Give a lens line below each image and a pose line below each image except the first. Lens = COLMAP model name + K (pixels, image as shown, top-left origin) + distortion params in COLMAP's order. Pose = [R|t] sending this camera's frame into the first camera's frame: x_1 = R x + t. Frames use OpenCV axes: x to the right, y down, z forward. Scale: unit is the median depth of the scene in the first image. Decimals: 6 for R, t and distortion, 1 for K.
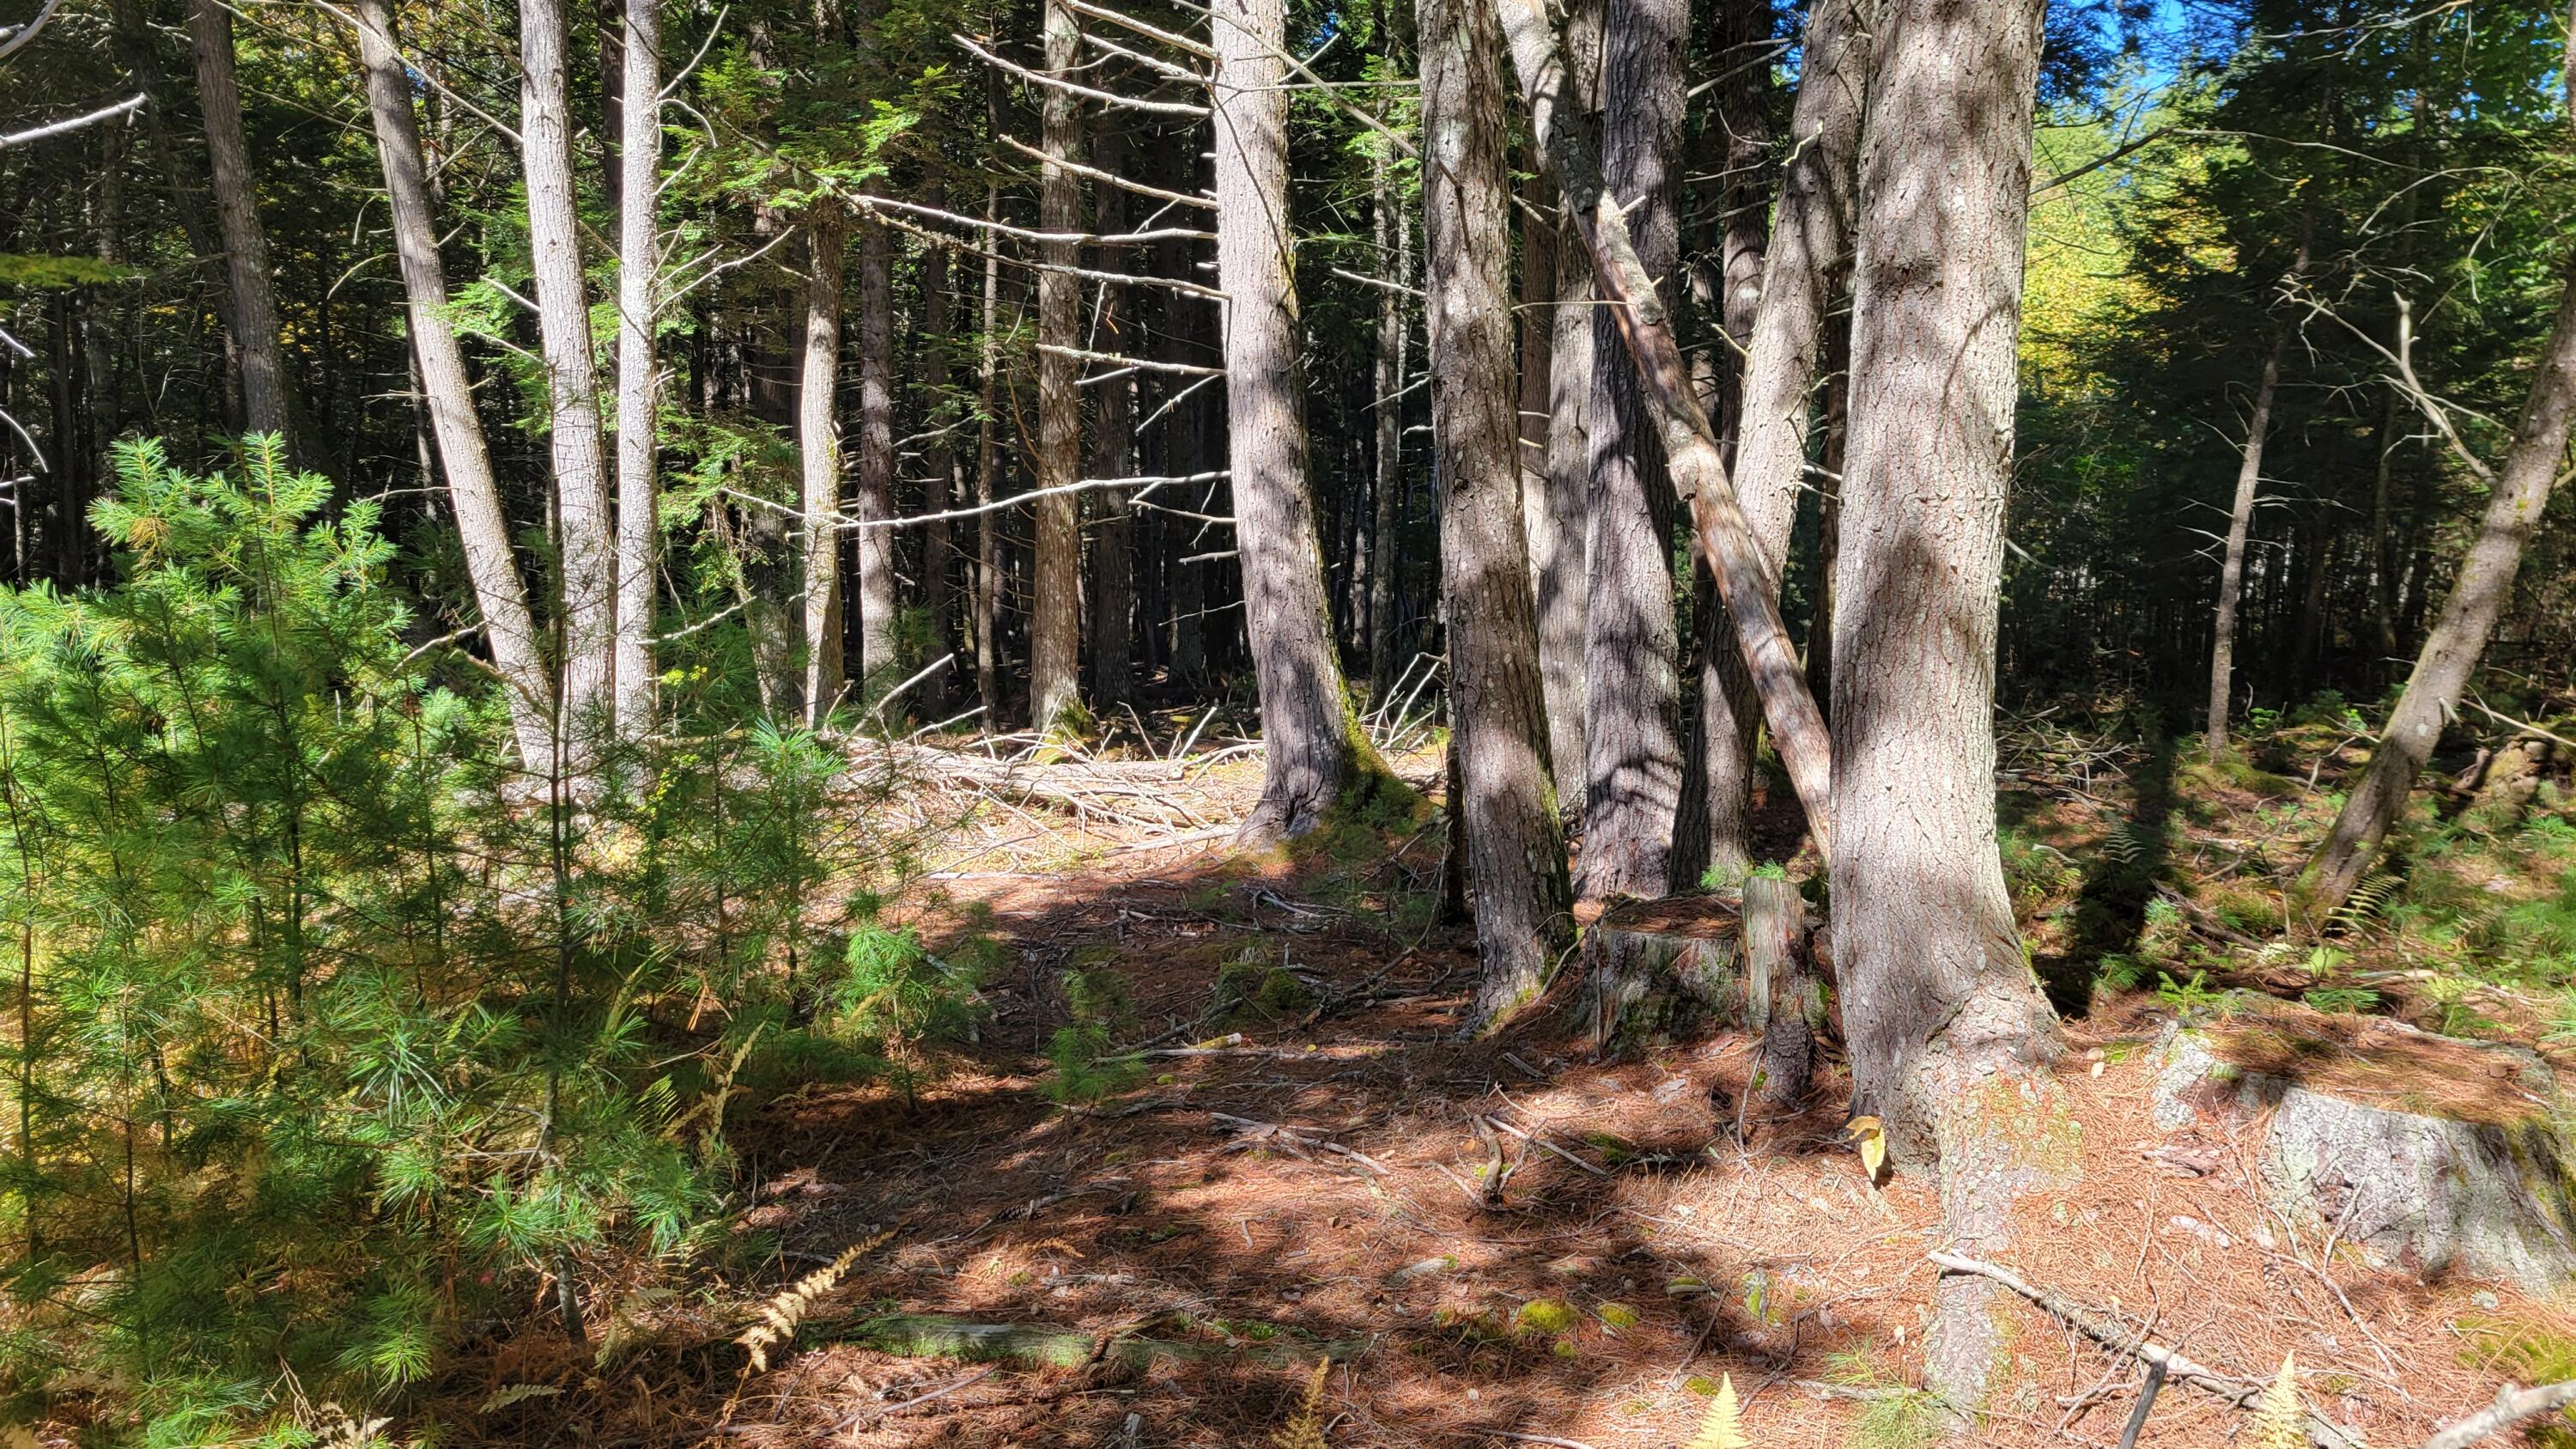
lens RADIAL K [[1926.5, 0, 1262.5], [0, 1926.5, 722.1], [0, 0, 1]] dist [0.010304, -0.009293]
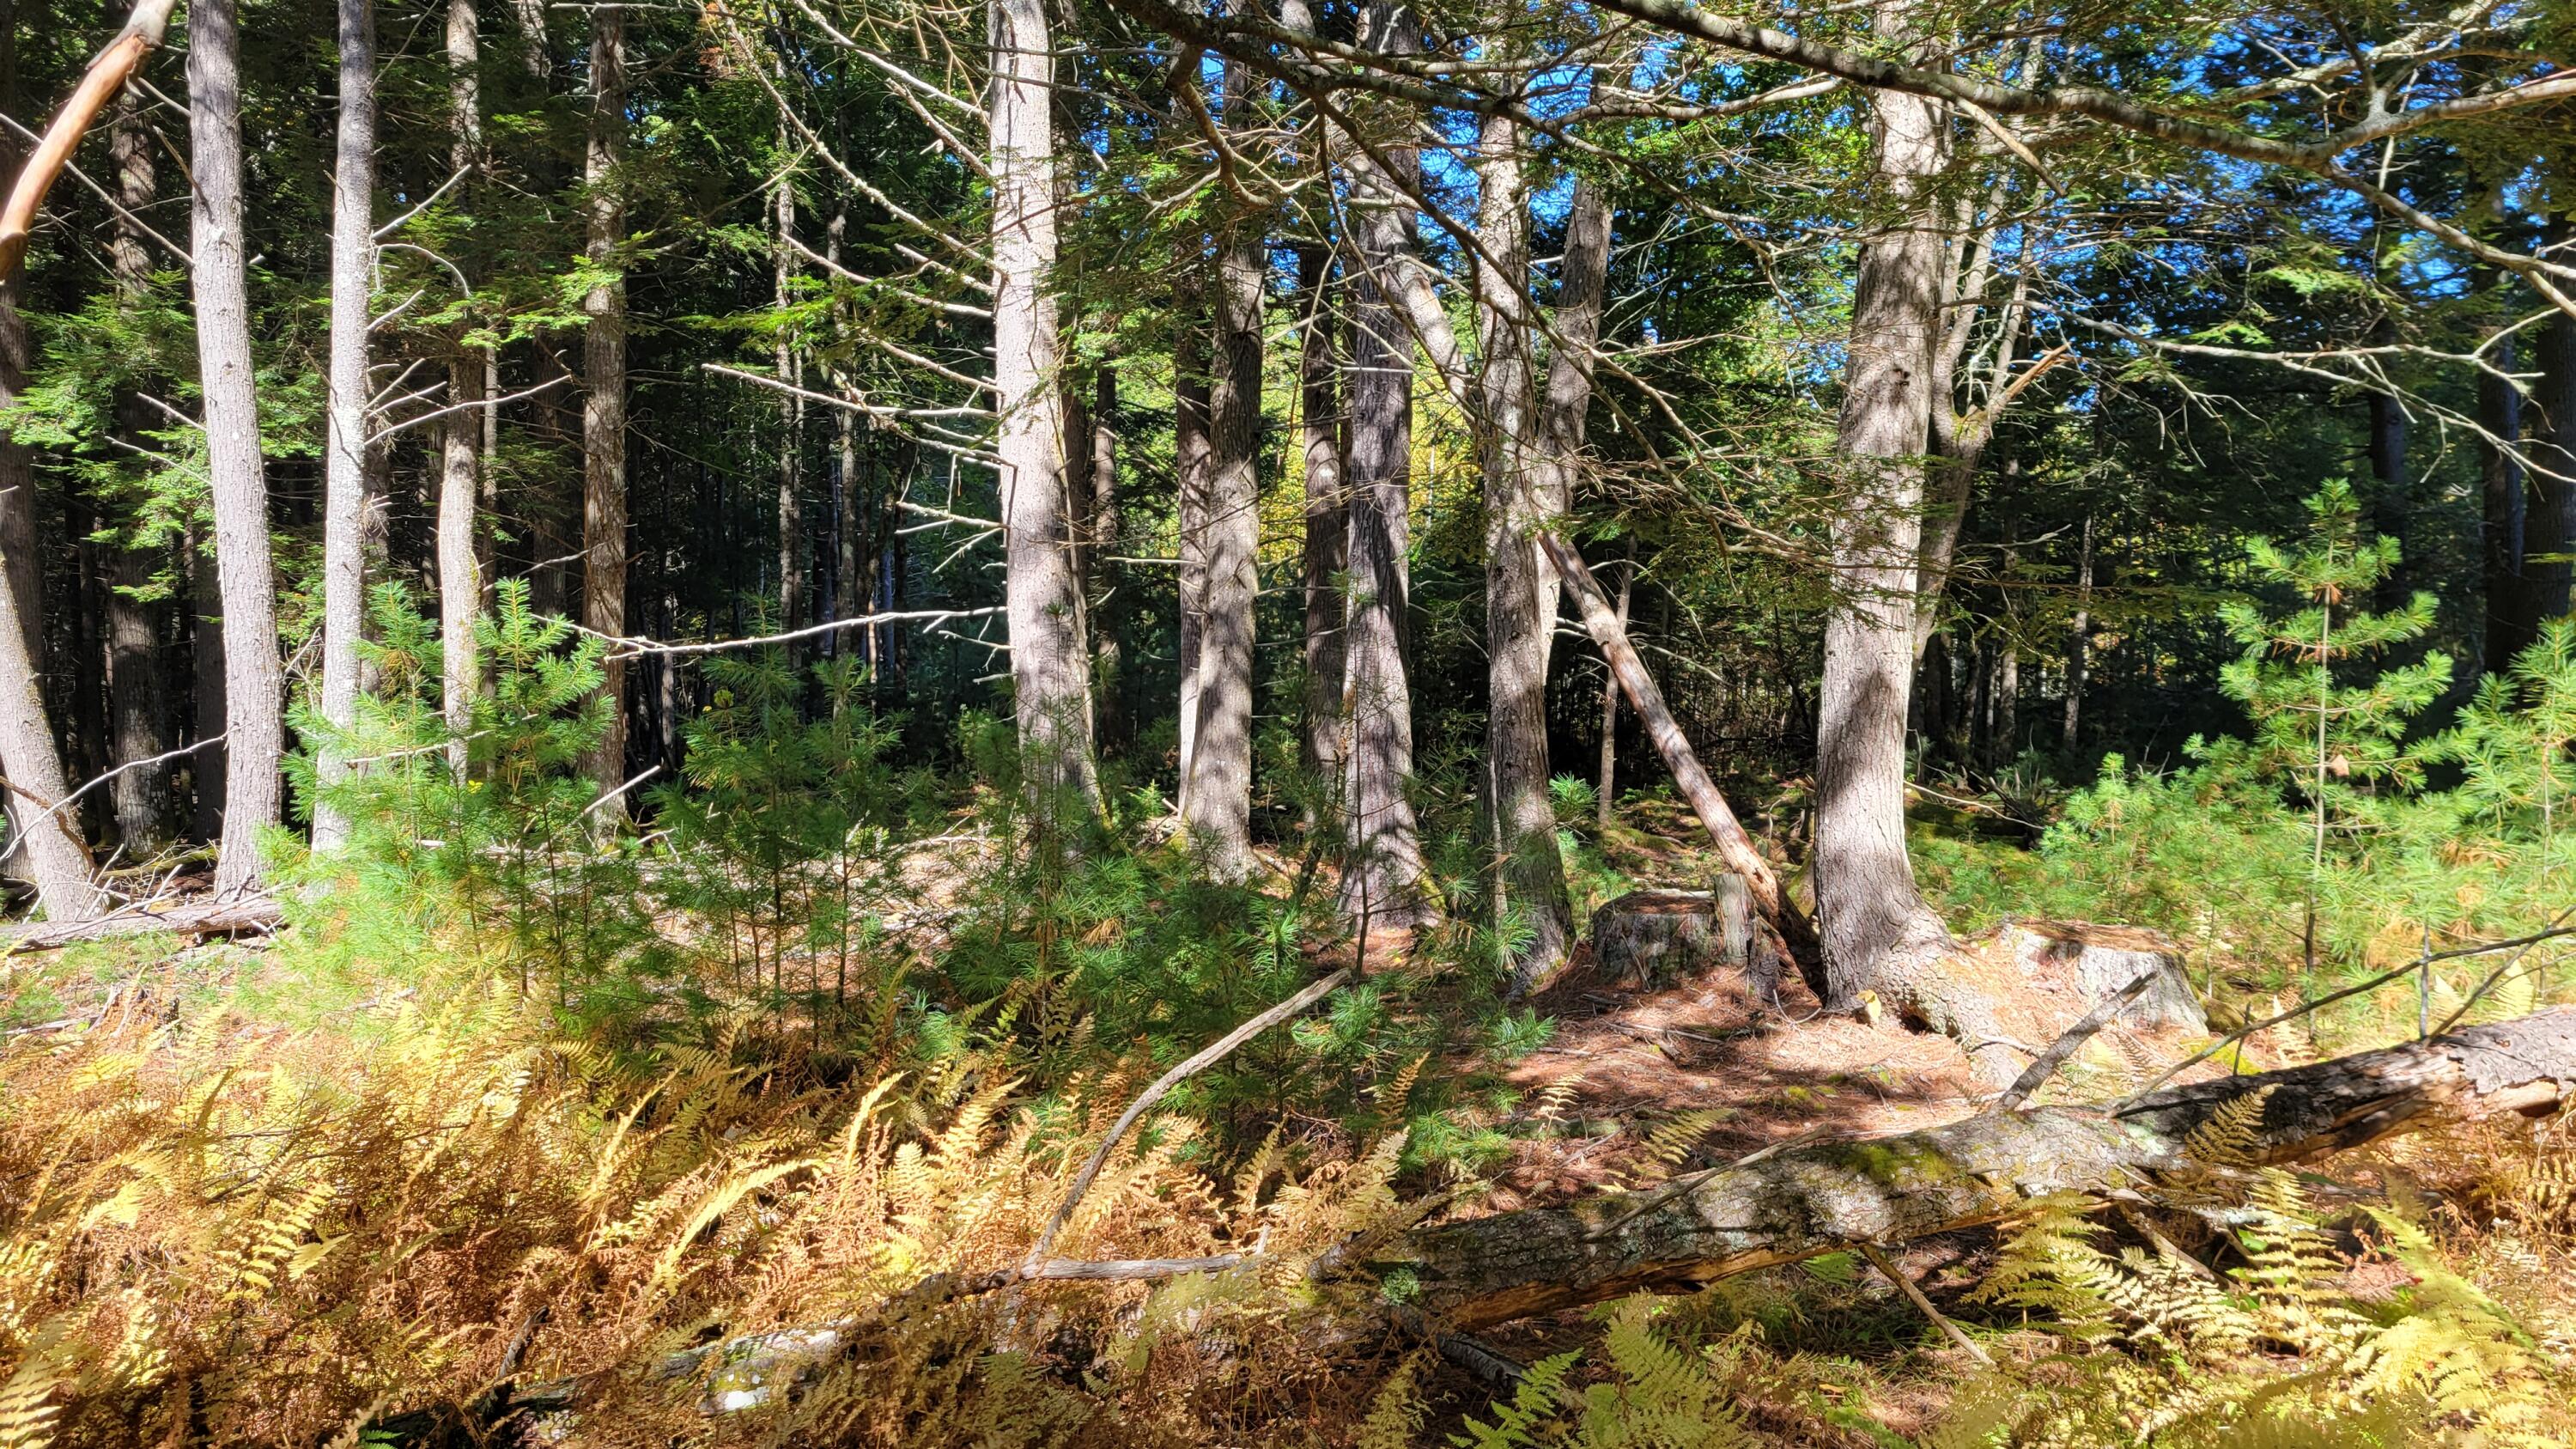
lens RADIAL K [[1926.5, 0, 1299.4], [0, 1926.5, 732.2], [0, 0, 1]] dist [0.010304, -0.009293]
pose [[0.904268, -0.012297, 0.426789, -0.373426], [0.035081, 0.998345, -0.045563, 0.010219], [-0.425522, 0.056173, 0.903203, -0.169868]]
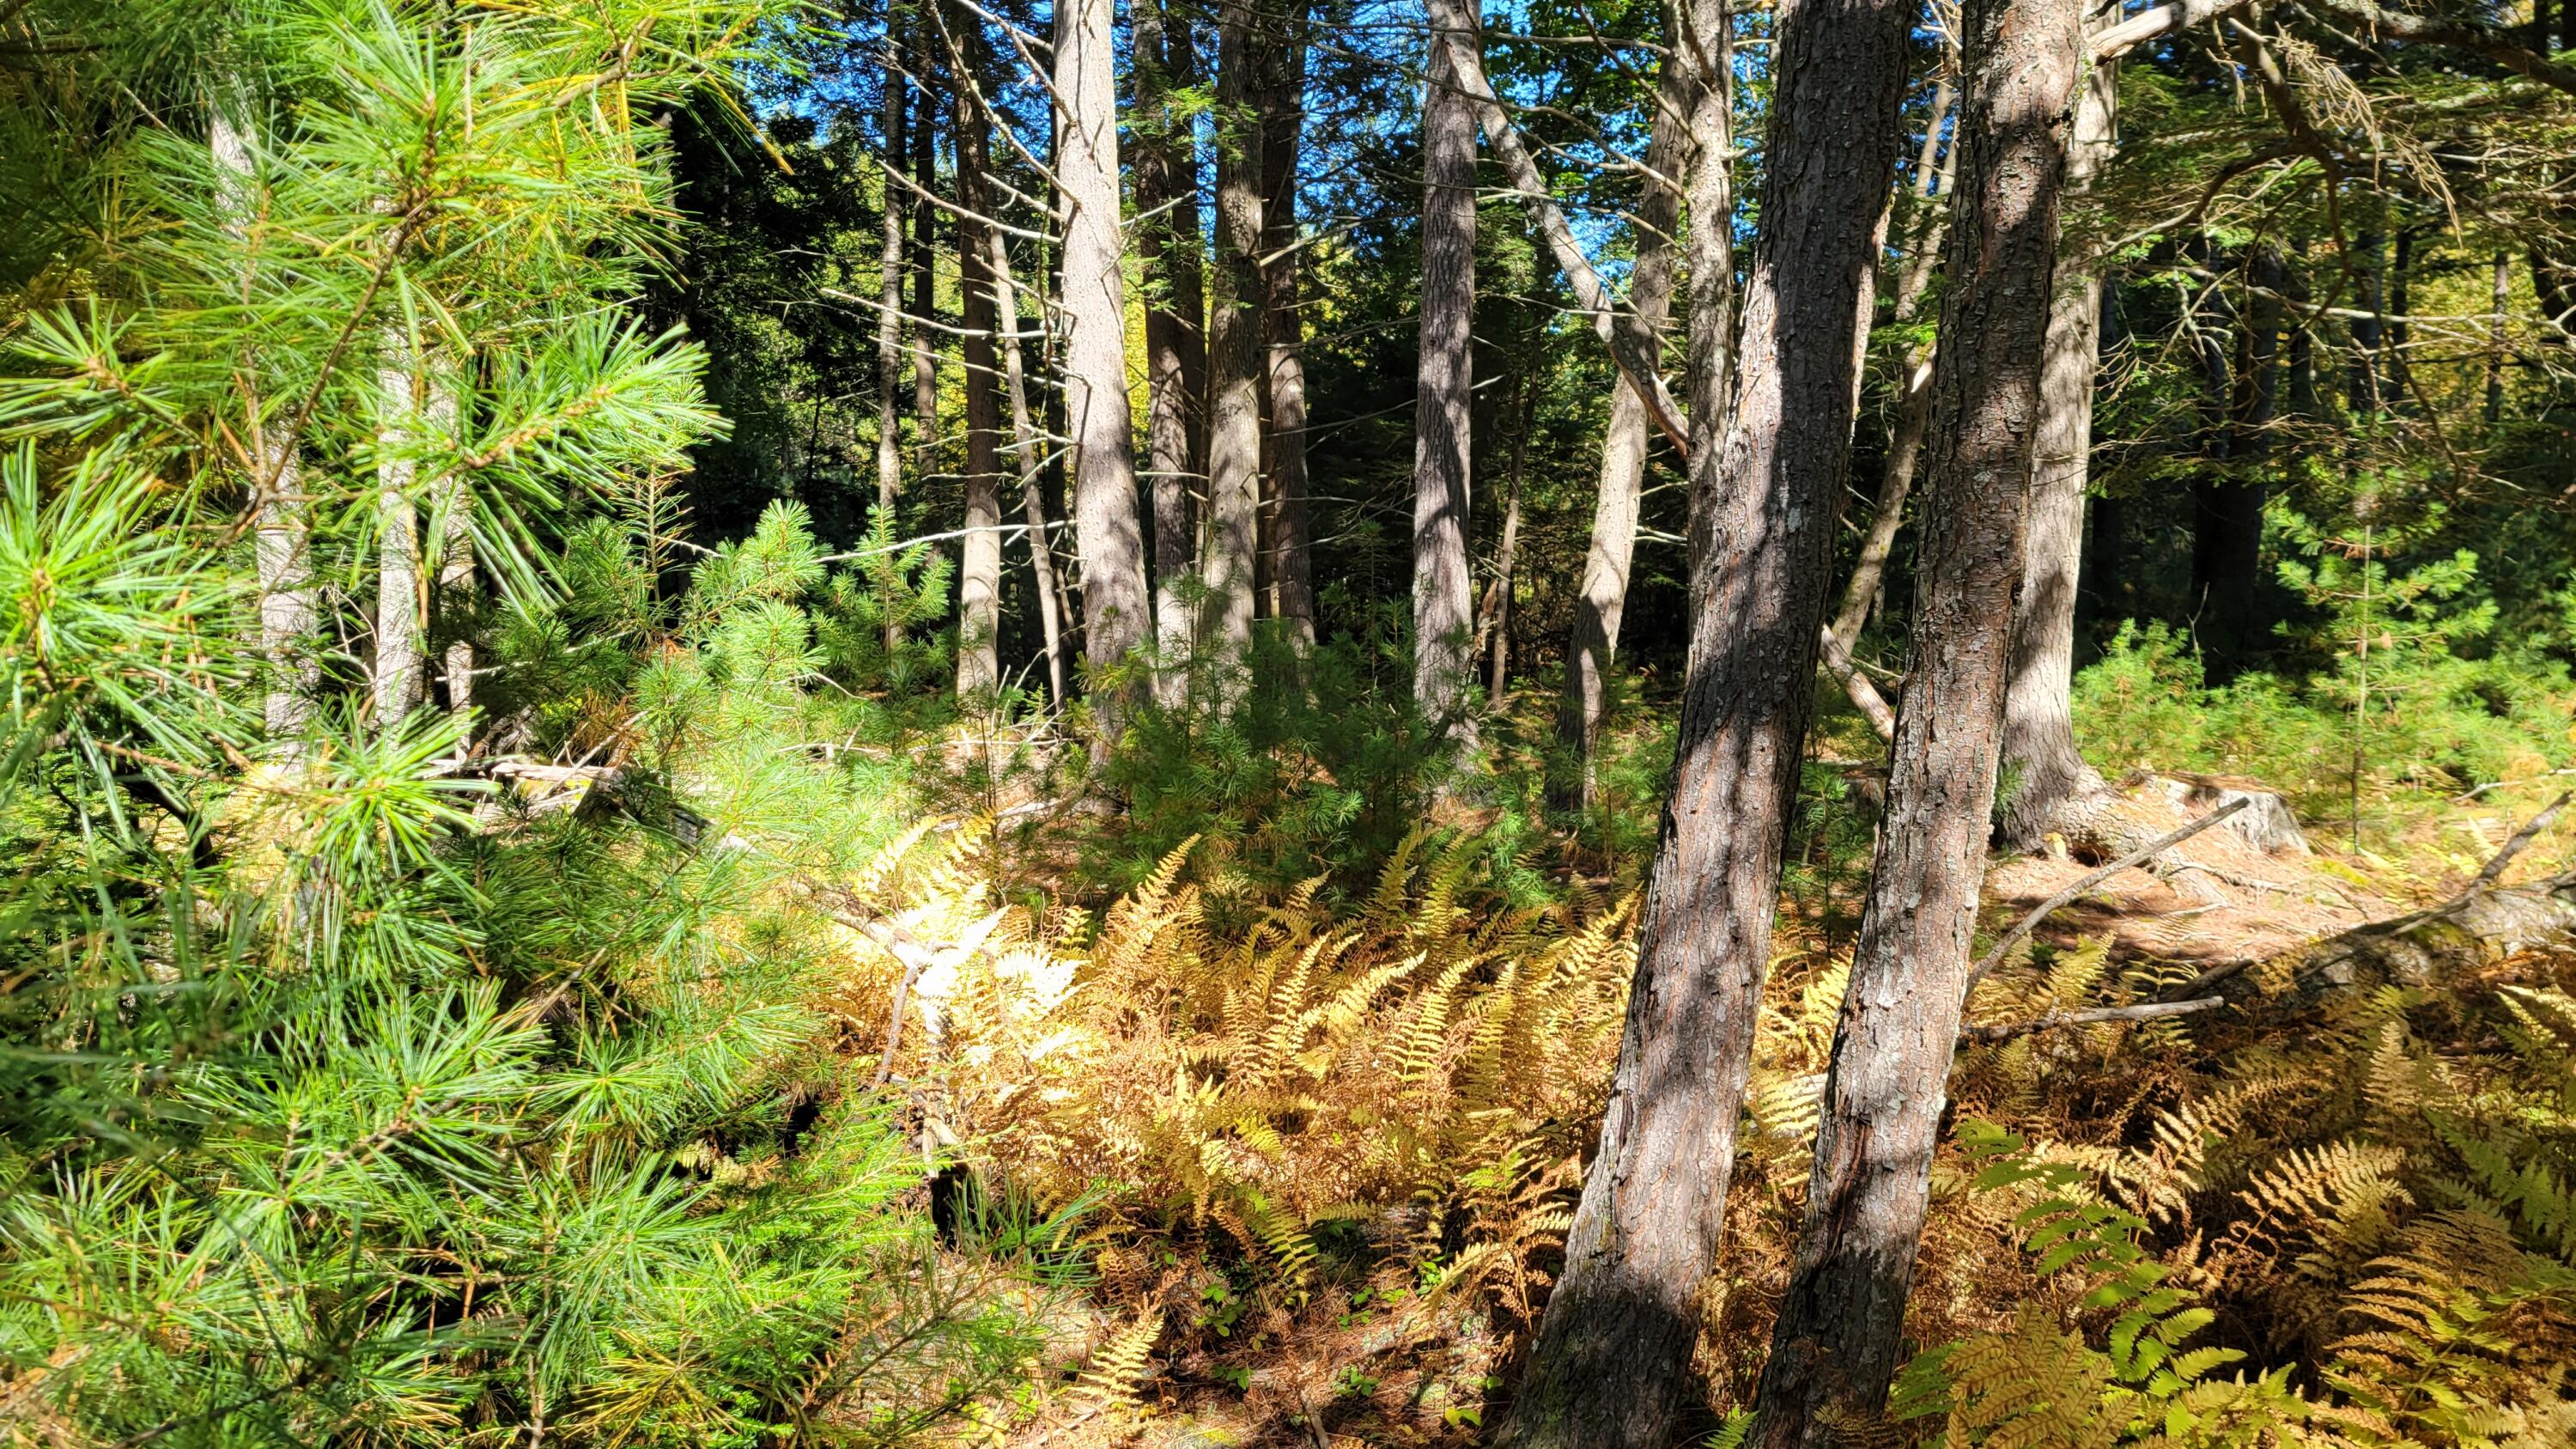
lens RADIAL K [[1926.5, 0, 1282.9], [0, 1926.5, 716.9], [0, 0, 1]] dist [0.010304, -0.009293]
pose [[0.807723, -0.056112, 0.586885, -0.674766], [0.063784, 0.997935, 0.007626, -0.000873], [-0.586101, 0.031274, 0.809634, -0.113890]]
